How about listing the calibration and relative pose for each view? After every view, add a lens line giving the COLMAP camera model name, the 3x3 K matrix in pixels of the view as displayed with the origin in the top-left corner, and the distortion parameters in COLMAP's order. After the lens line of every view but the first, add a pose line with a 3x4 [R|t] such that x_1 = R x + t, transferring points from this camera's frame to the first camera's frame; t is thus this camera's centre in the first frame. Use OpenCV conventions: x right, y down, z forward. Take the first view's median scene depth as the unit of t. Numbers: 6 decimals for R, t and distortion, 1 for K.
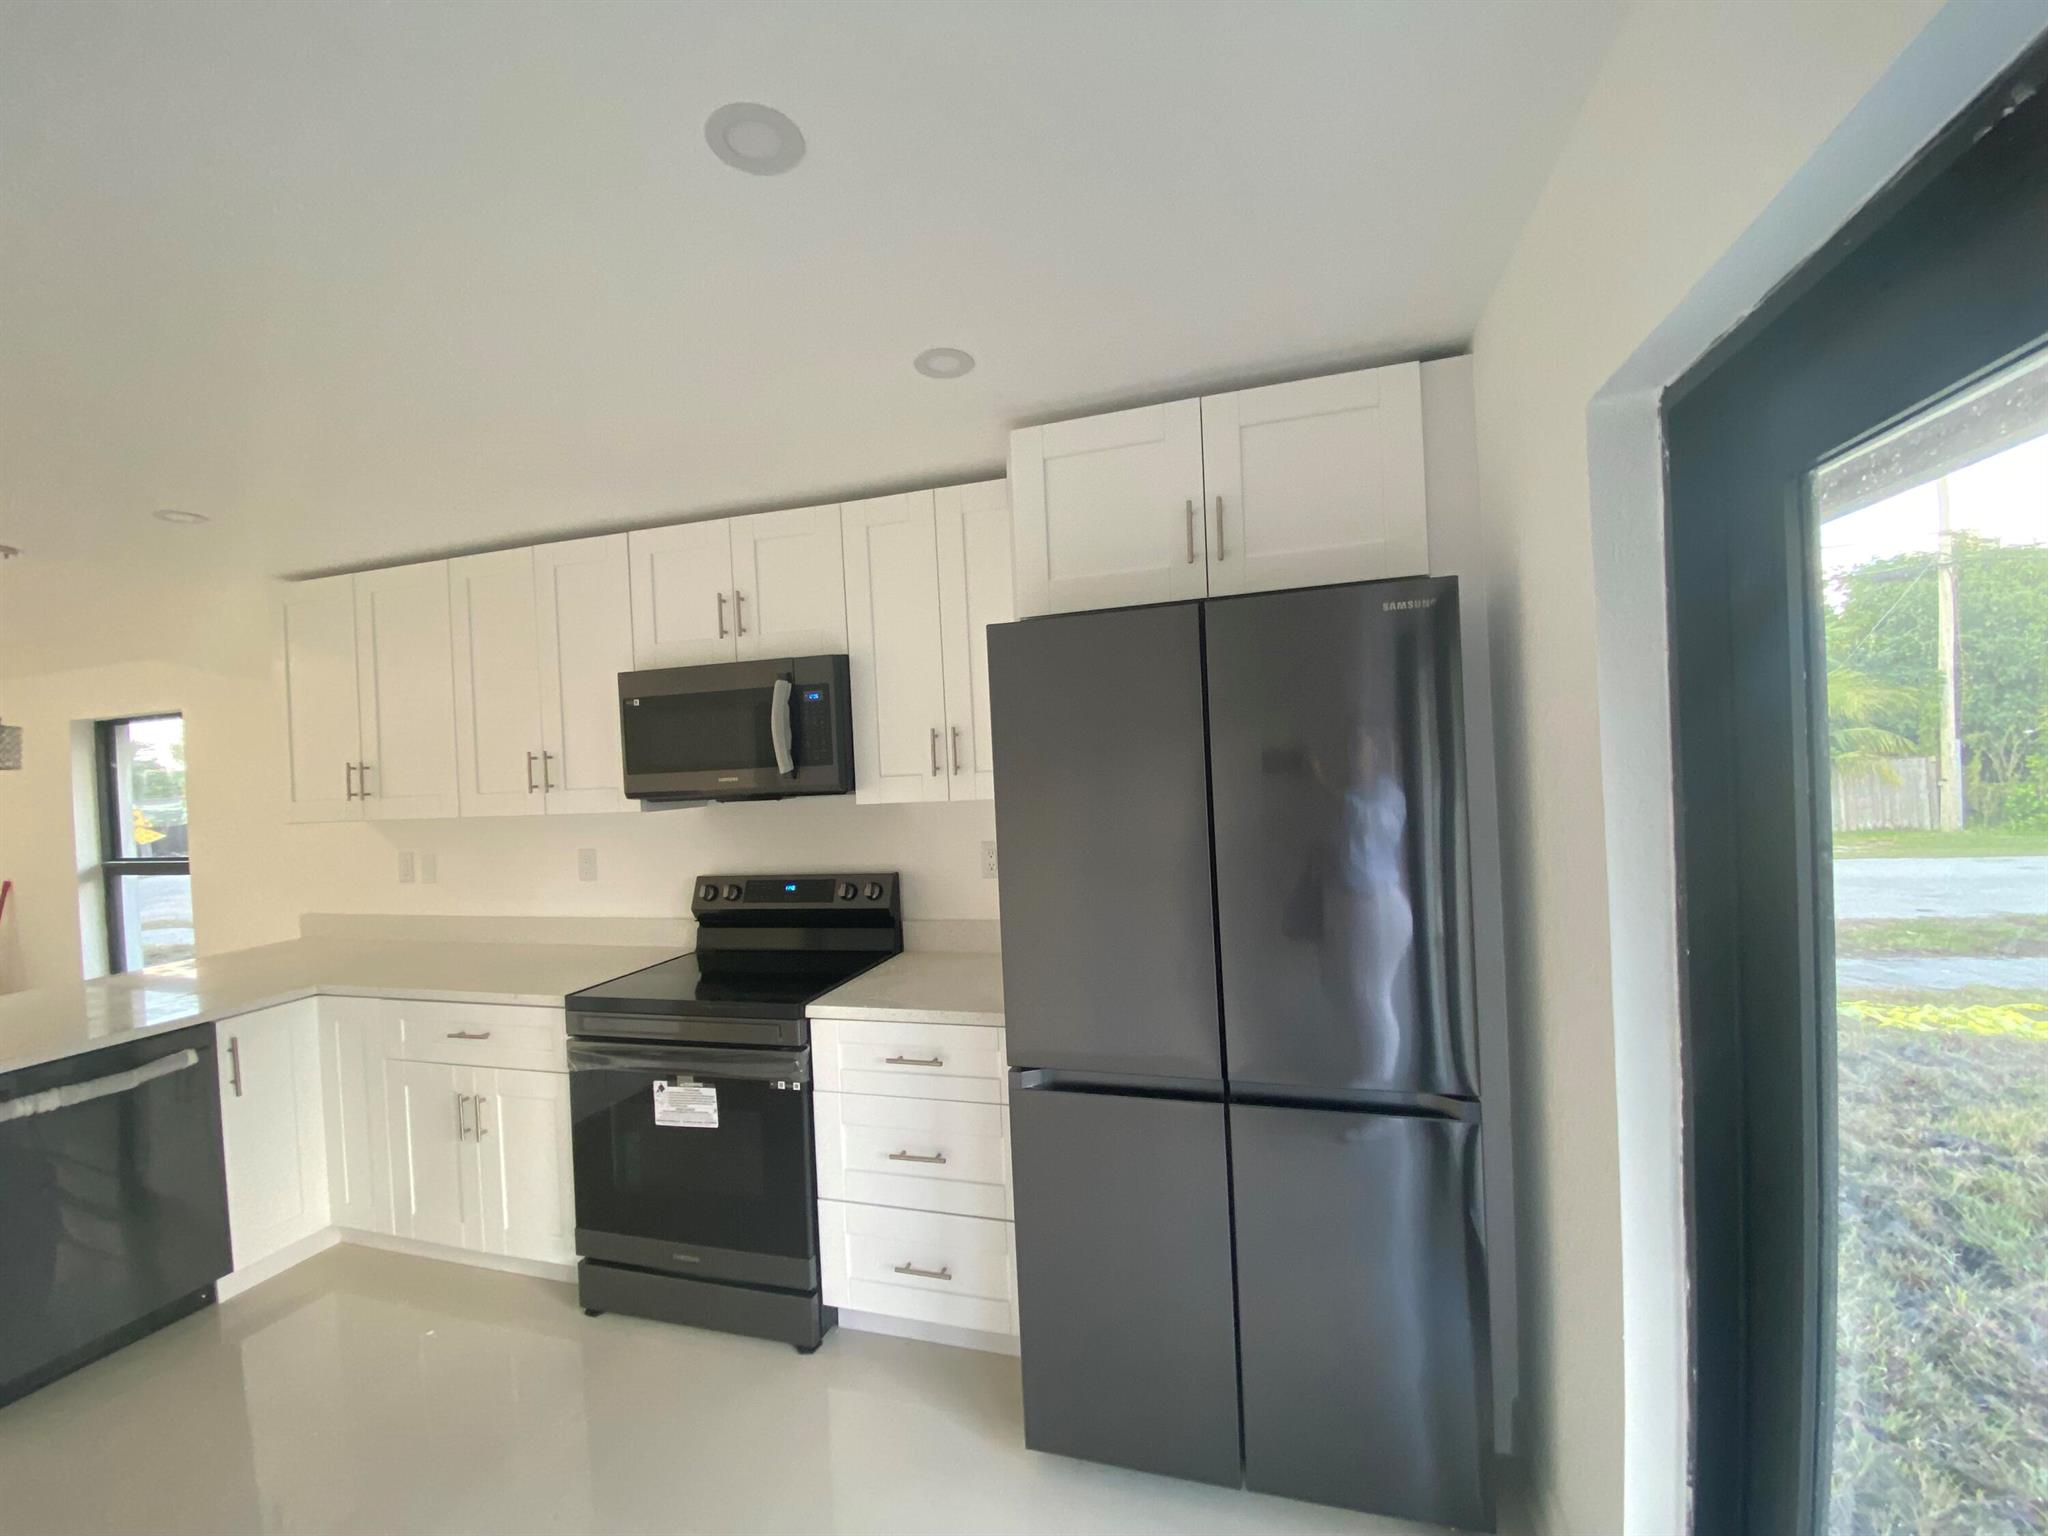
lens RADIAL K [[823.8, 0, 1021.0], [0, 823.8, 768.0], [0, 0, 1]] dist [-0.003592, -0.000713]
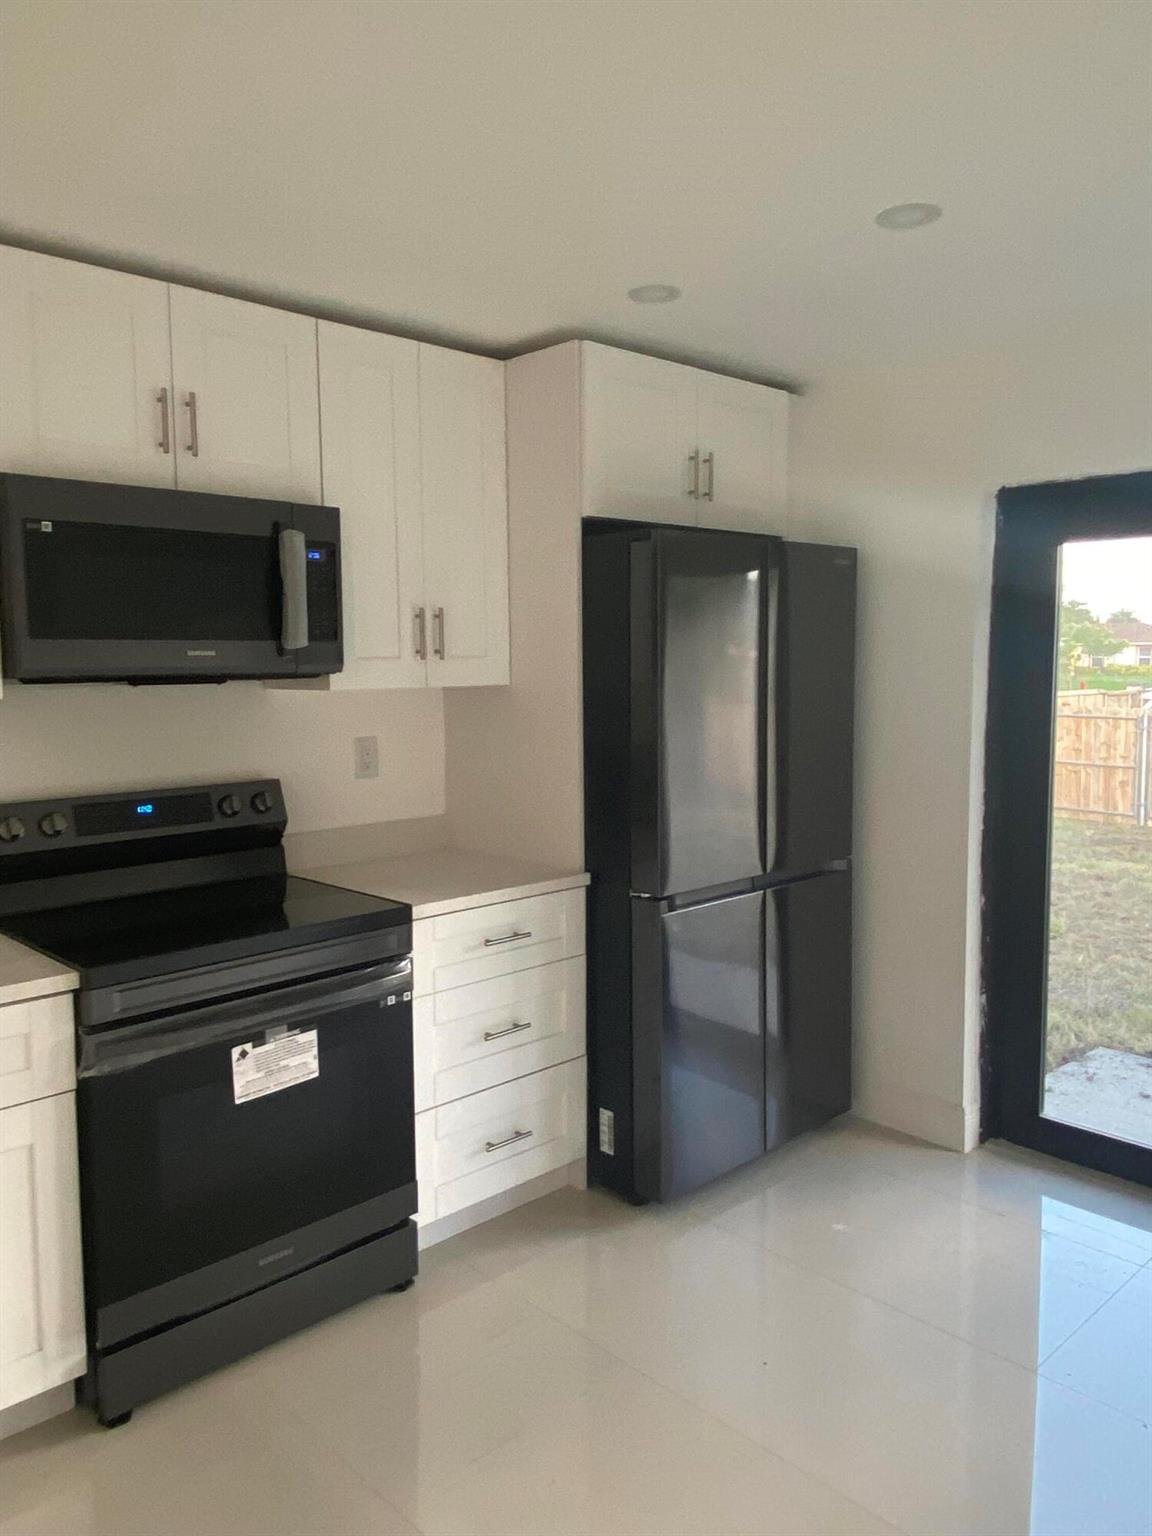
lens RADIAL K [[1145.6, 0, 567.1], [0, 1145.6, 761.9], [0, 0, 1]] dist [0.044202, -0.013062]
pose [[0.499773, -0.034958, 0.865451, -1.215898], [-0.010830, 0.998855, 0.046601, 0.066998], [-0.866089, -0.032662, 0.498822, 0.219916]]
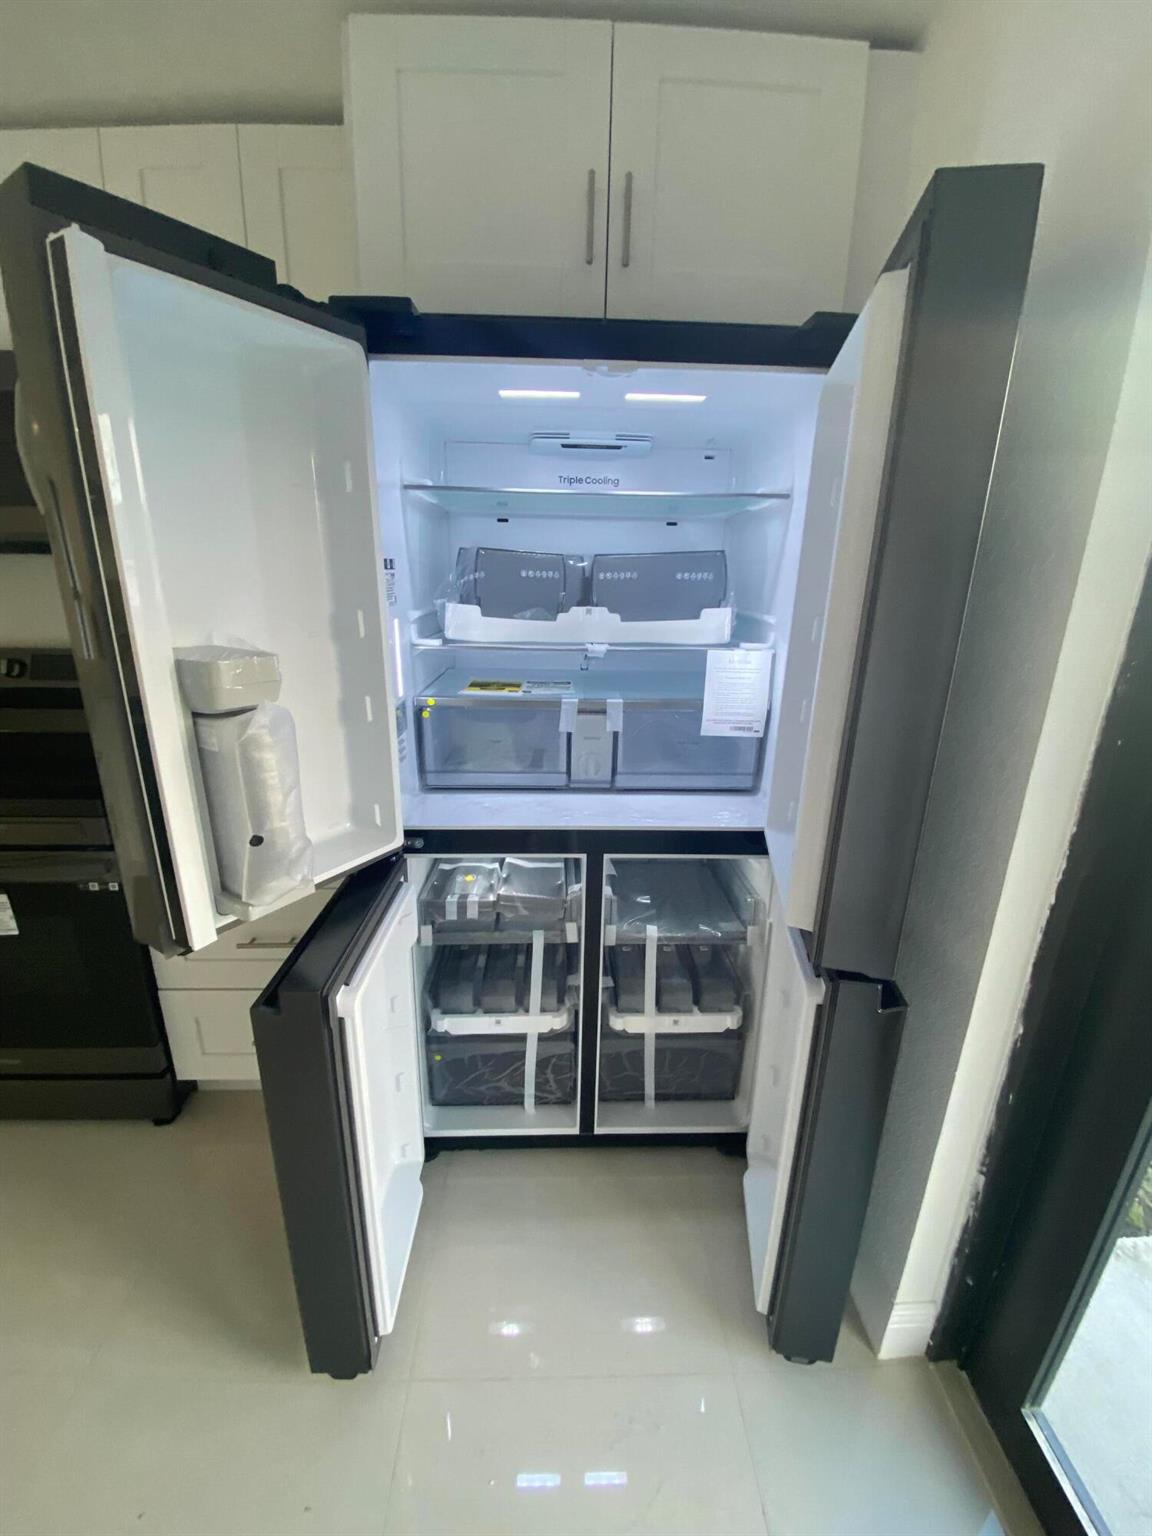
lens RADIAL K [[617.9, 0, 579.4], [0, 617.9, 765.9], [0, 0, 1]] dist [-0.003592, -0.000713]
pose [[0.947270, -0.026232, 0.319361, -0.006030], [-0.064157, 0.960936, 0.269231, 0.048800], [-0.313948, -0.275524, 0.908583, 0.263127]]
